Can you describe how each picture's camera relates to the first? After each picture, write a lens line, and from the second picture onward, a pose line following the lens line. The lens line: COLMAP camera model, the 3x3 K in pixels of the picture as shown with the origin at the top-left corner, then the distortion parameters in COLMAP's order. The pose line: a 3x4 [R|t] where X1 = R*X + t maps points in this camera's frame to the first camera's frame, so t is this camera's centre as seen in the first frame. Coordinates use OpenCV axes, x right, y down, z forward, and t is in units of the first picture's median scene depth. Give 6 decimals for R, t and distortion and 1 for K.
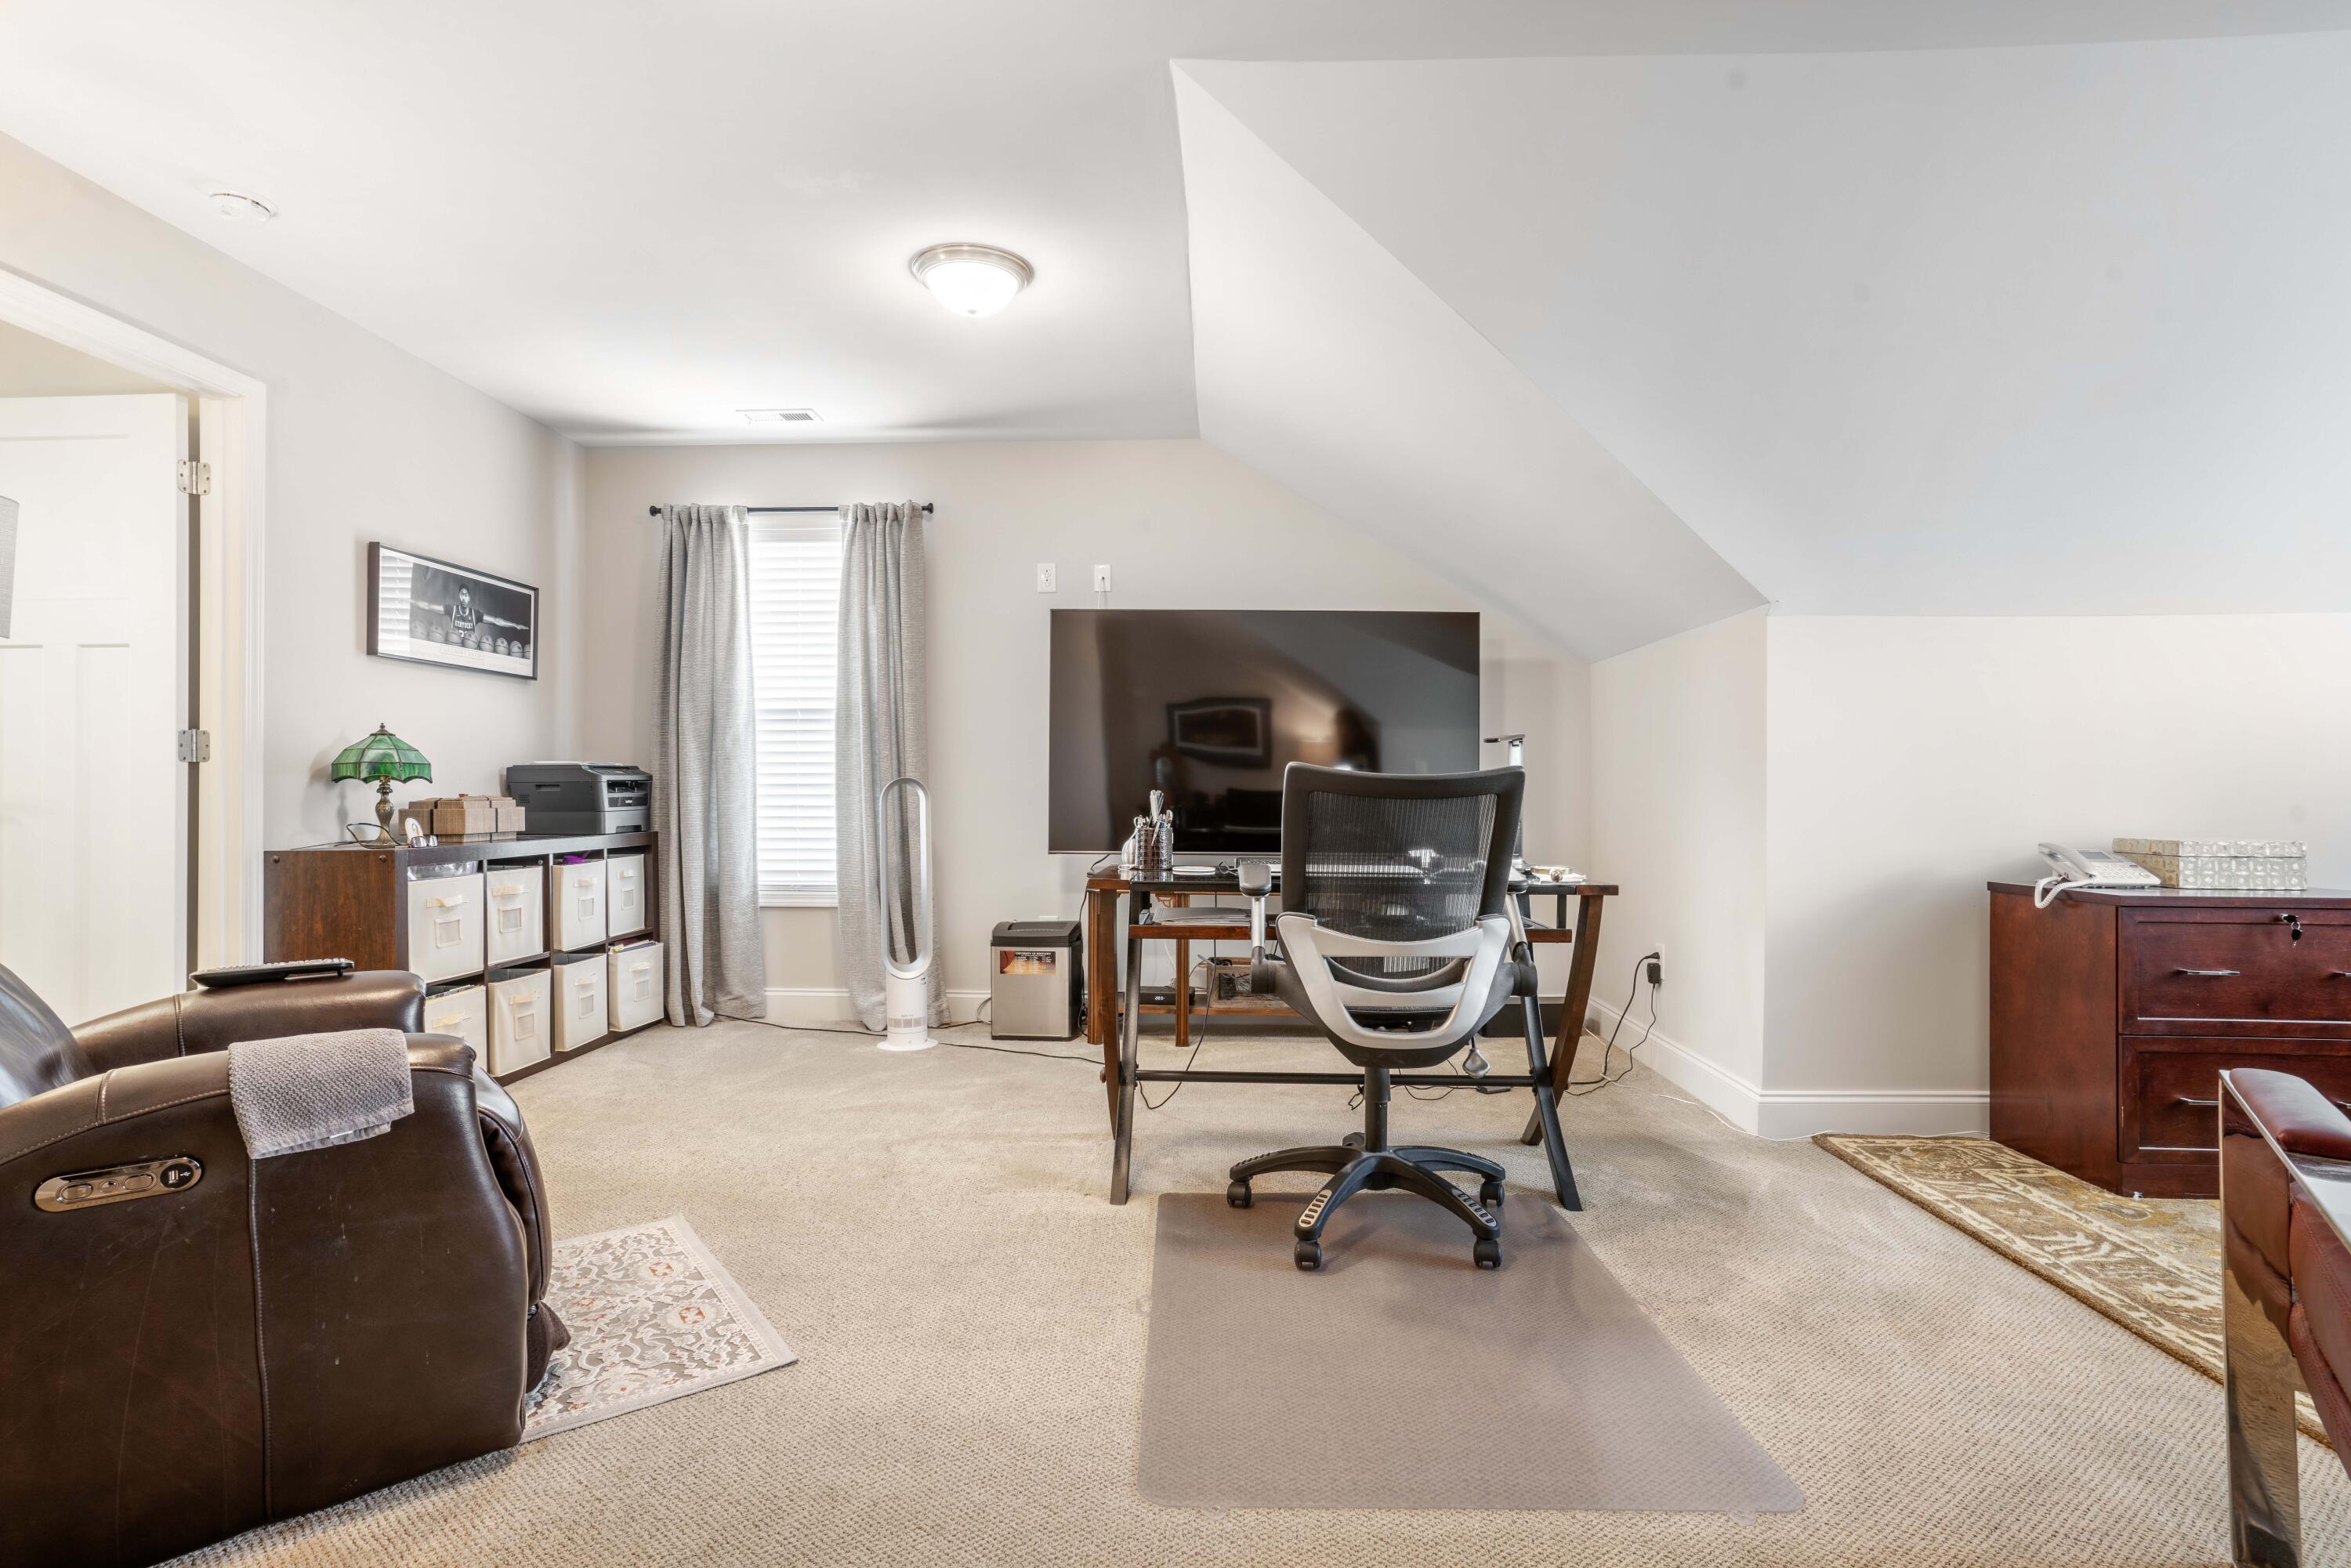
lens RADIAL K [[1156.2, 0, 1175.3], [0, 1156.2, 794.3], [0, 0, 1]] dist [-0.054595, 0.023271]
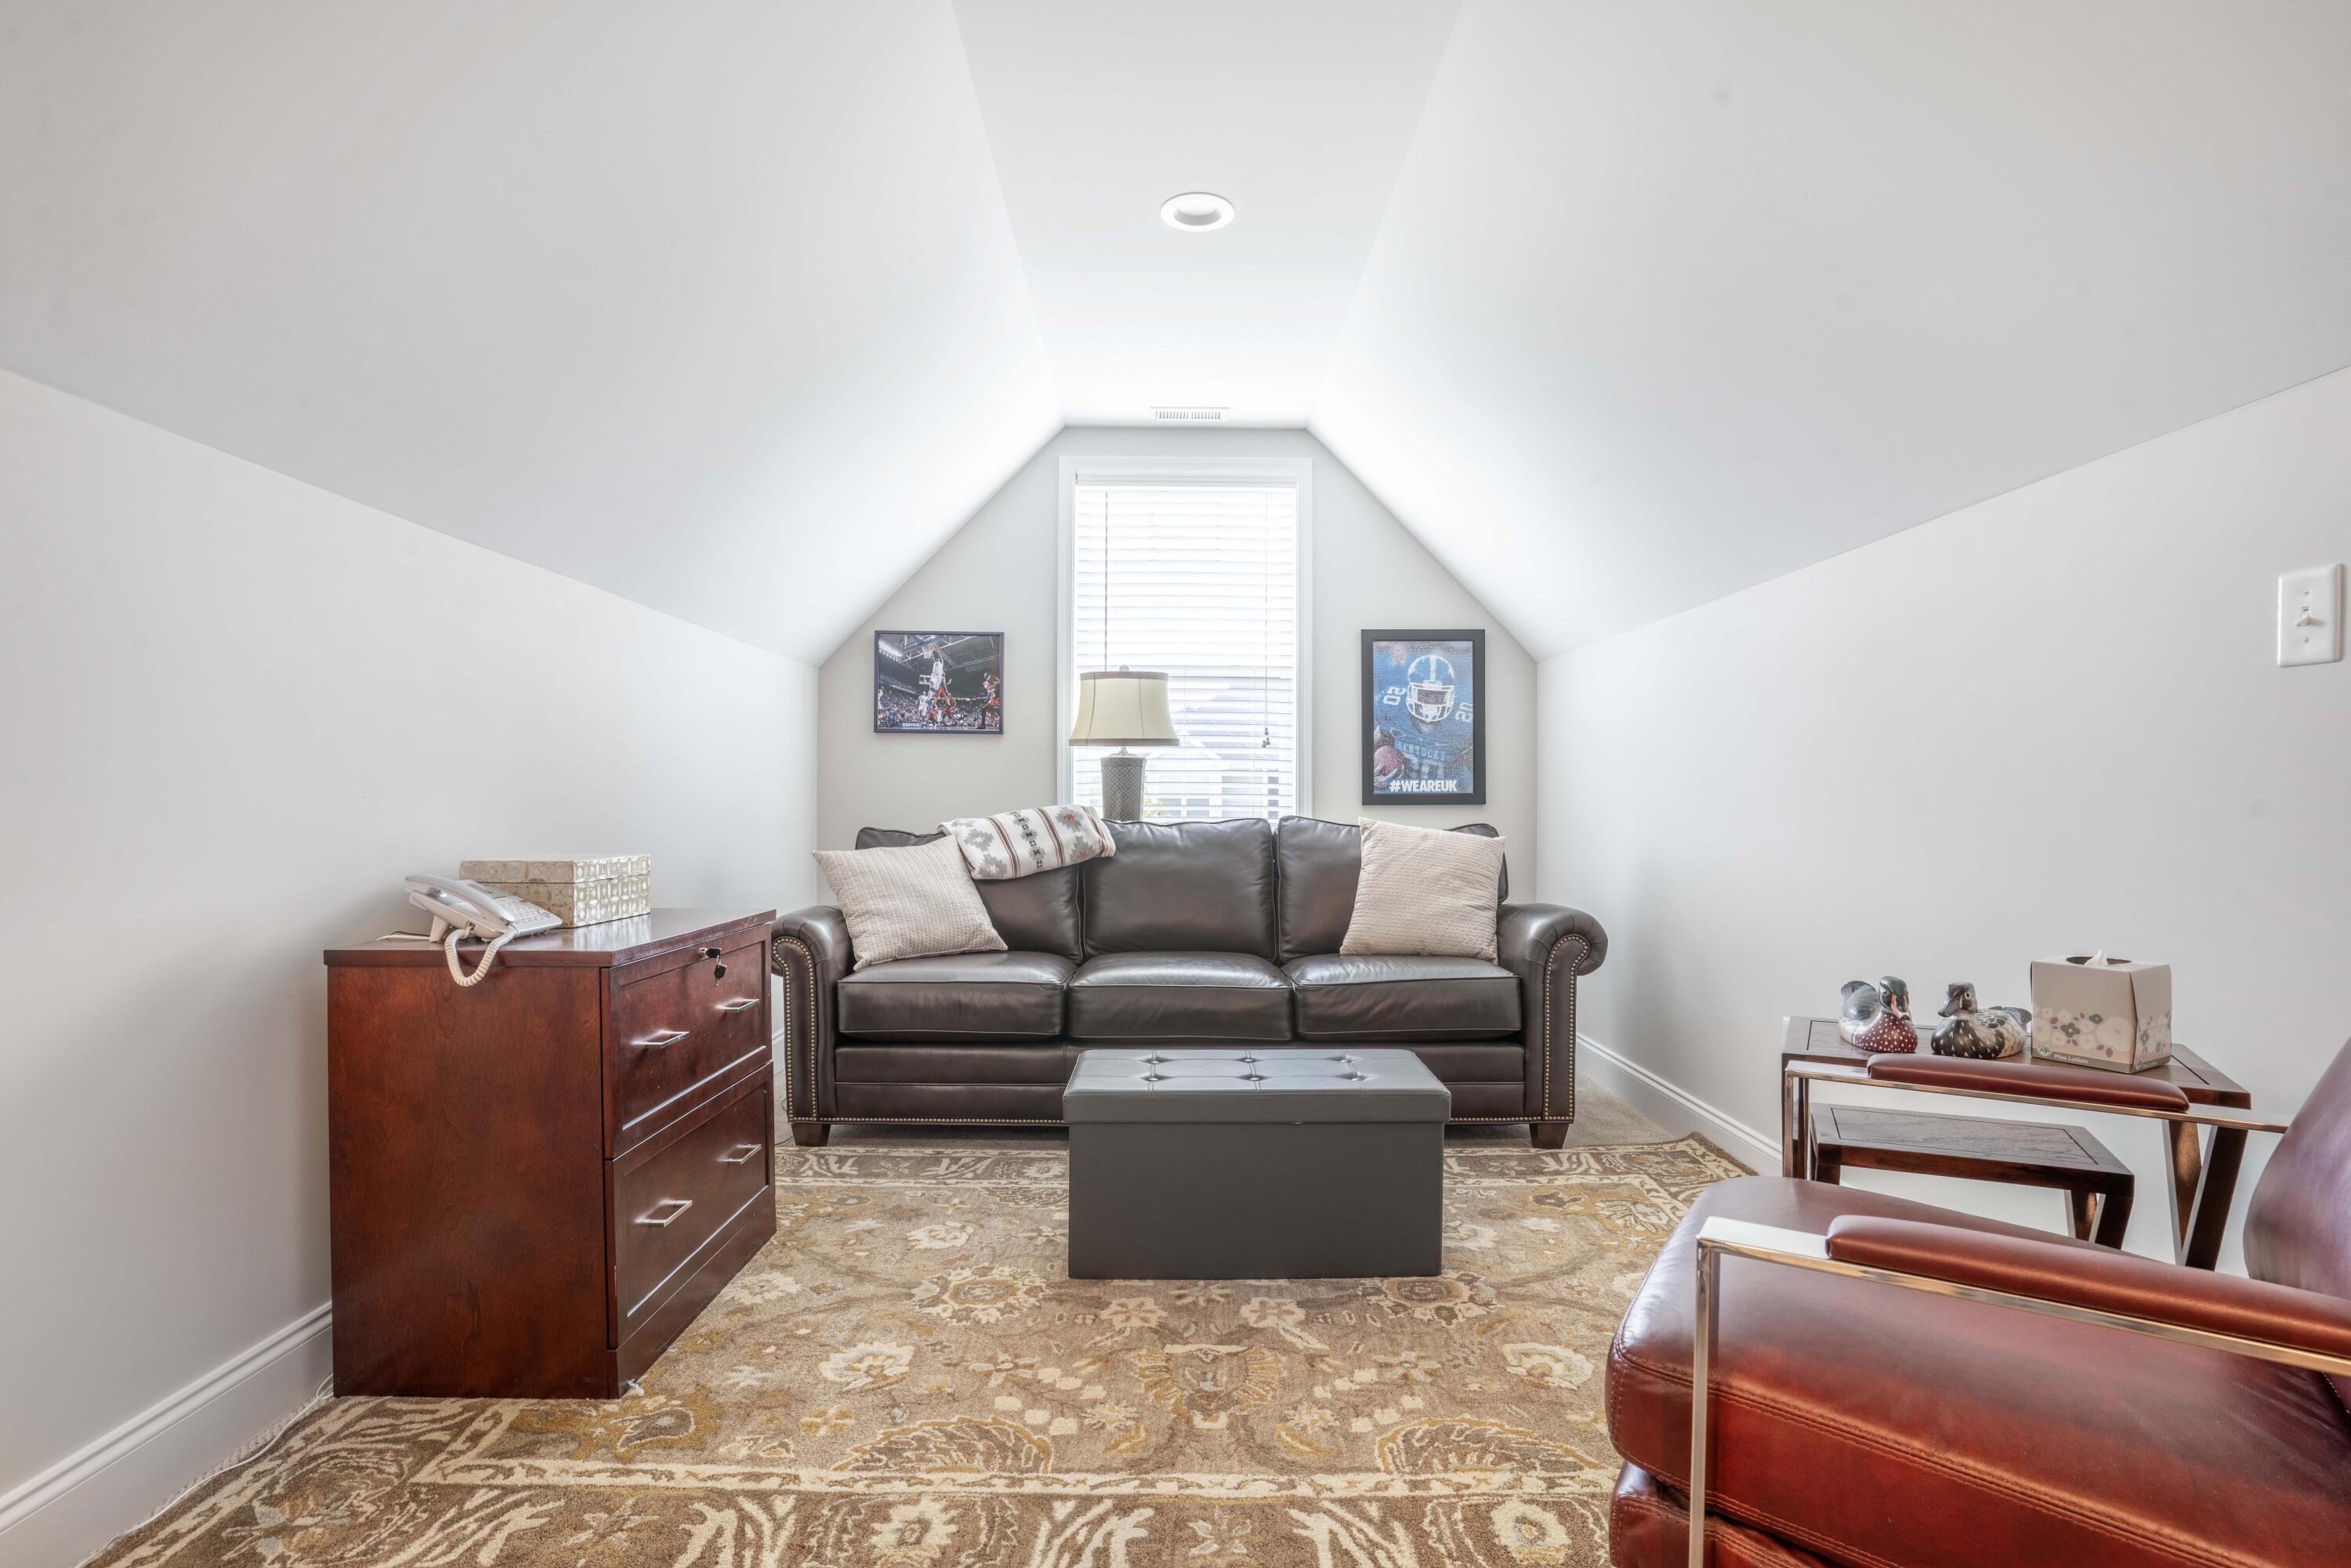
lens RADIAL K [[1156.2, 0, 1191.5], [0, 1156.2, 796.9], [0, 0, 1]] dist [-0.054595, 0.023271]
pose [[-0.043961, -0.000292, 0.999033, 0.145090], [-0.010083, 0.999949, -0.000151, -0.004799], [-0.998982, -0.010080, -0.043962, 0.657428]]
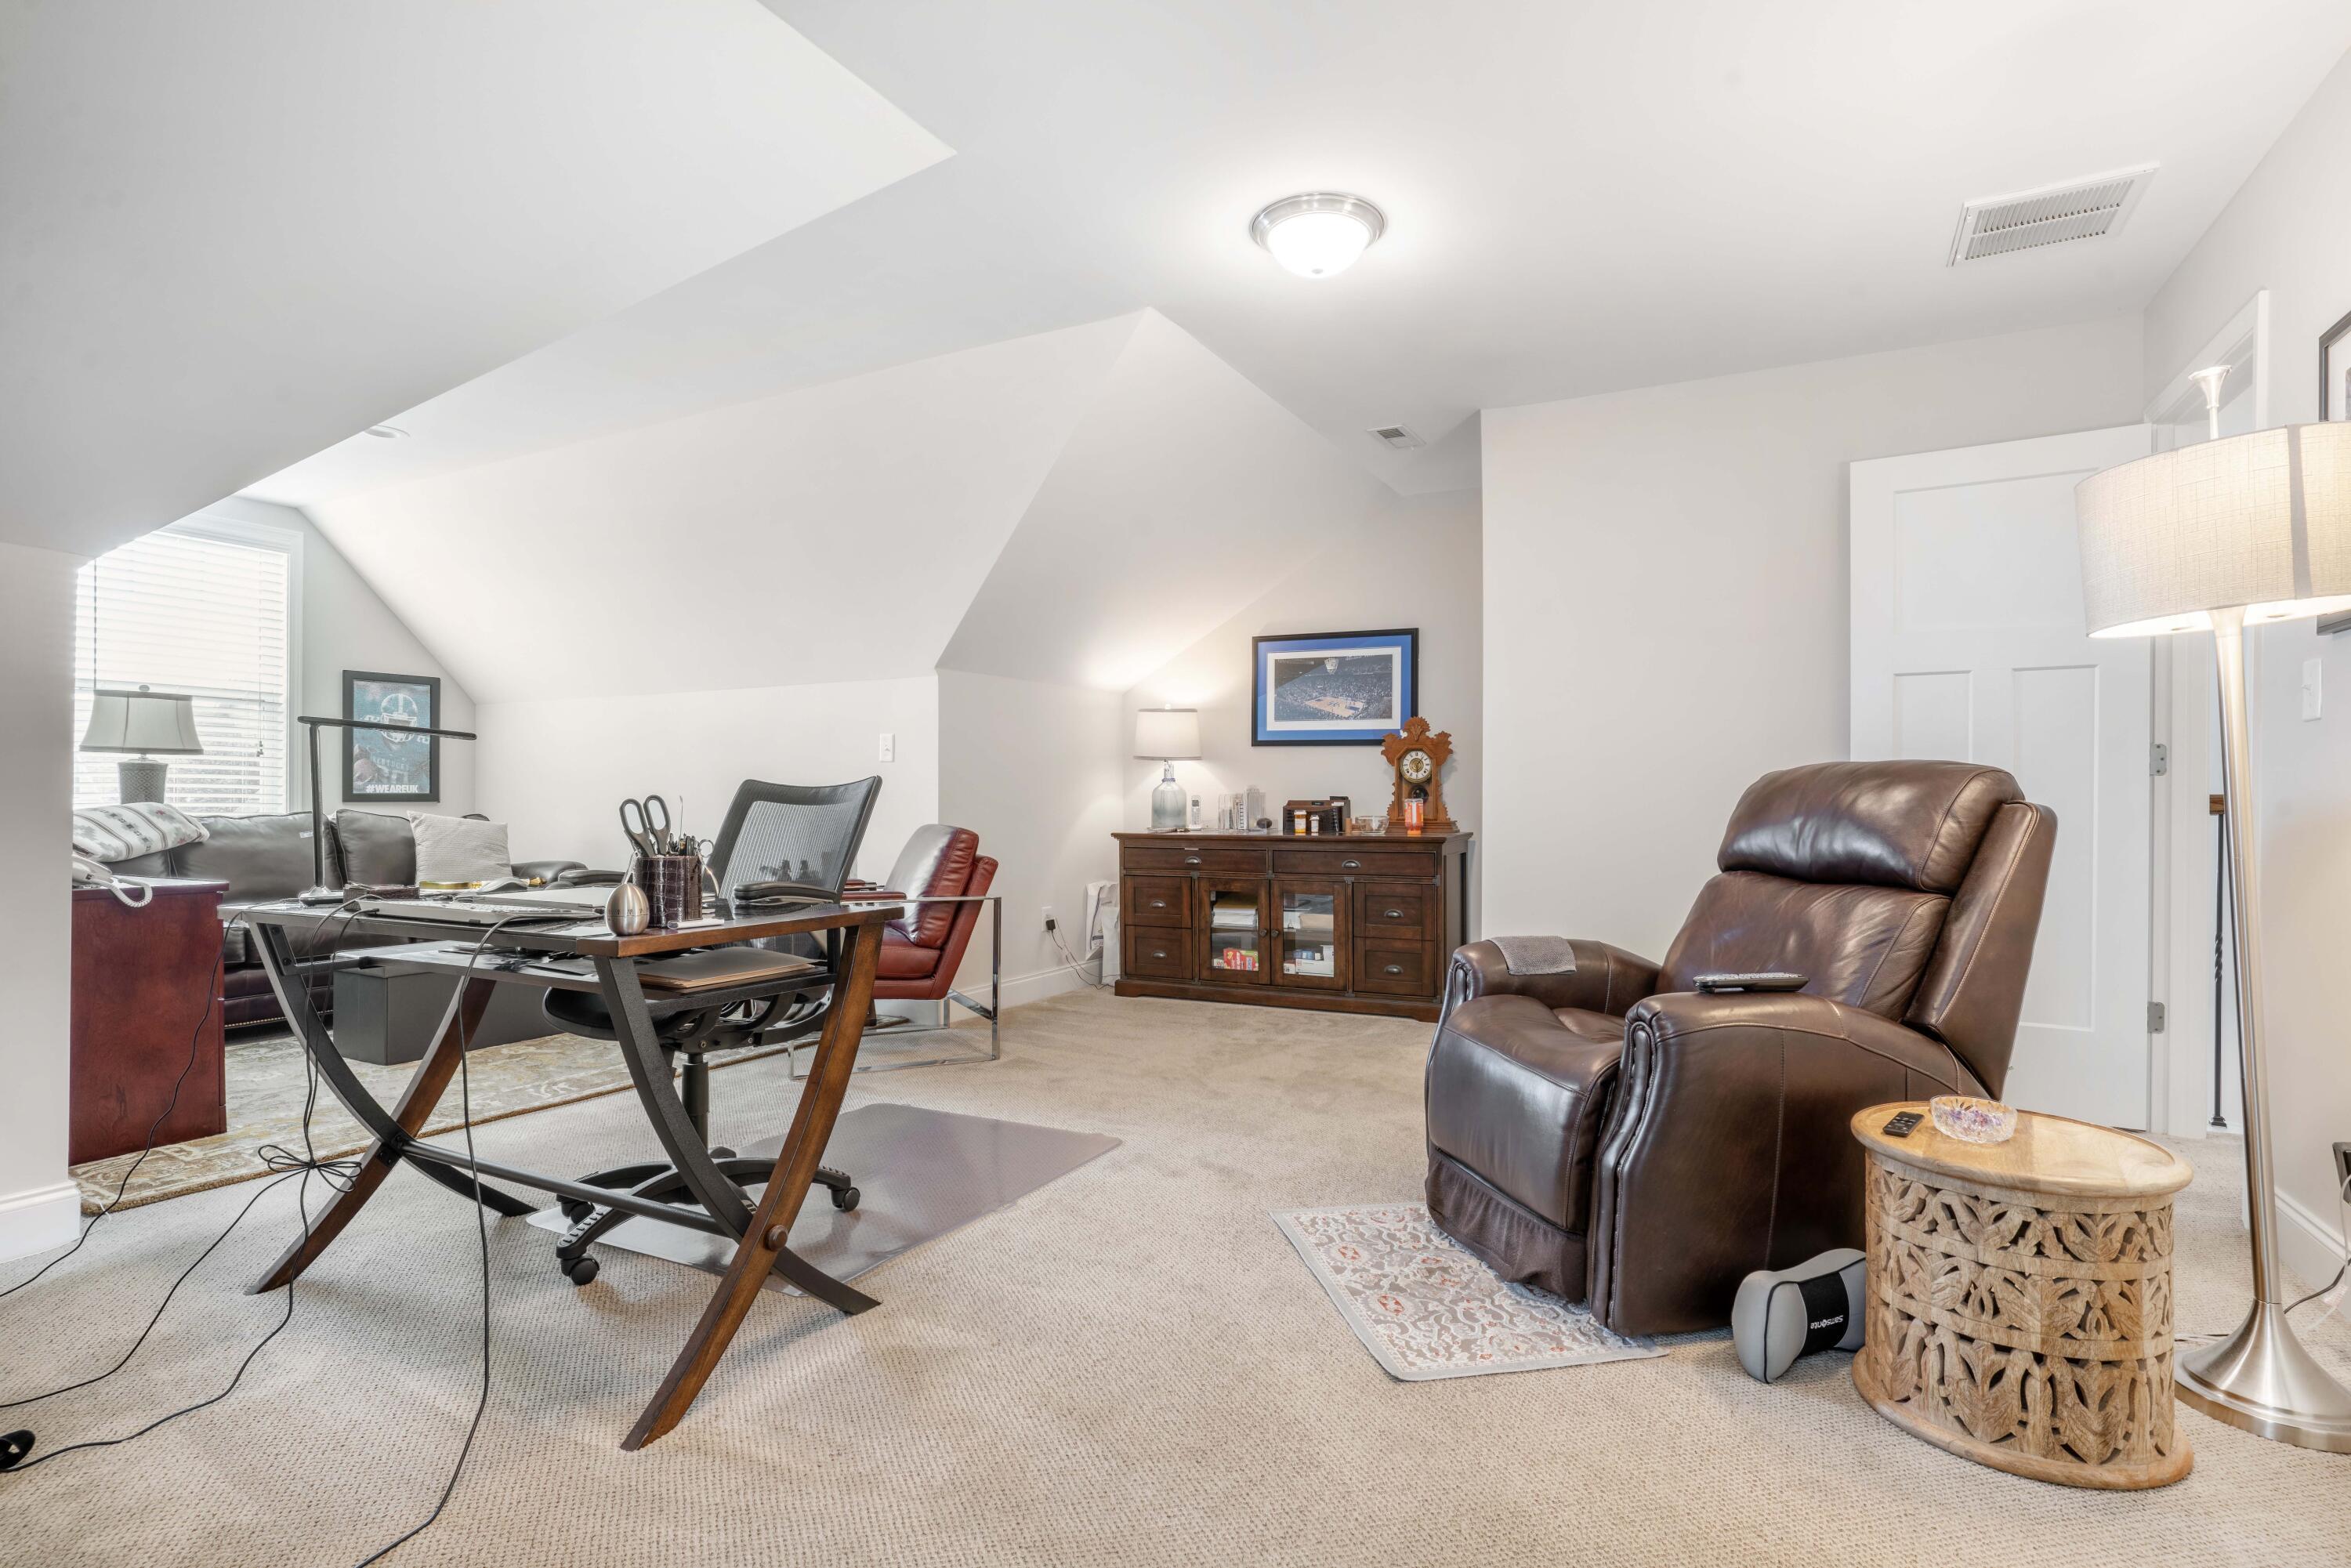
lens RADIAL K [[1156.2, 0, 1177.7], [0, 1156.2, 795.0], [0, 0, 1]] dist [-0.054595, 0.023271]
pose [[-0.898017, -0.002520, 0.439953, -0.566459], [-0.008377, 0.999900, -0.011371, 0.000896], [-0.439881, -0.013897, -0.897949, 1.548108]]
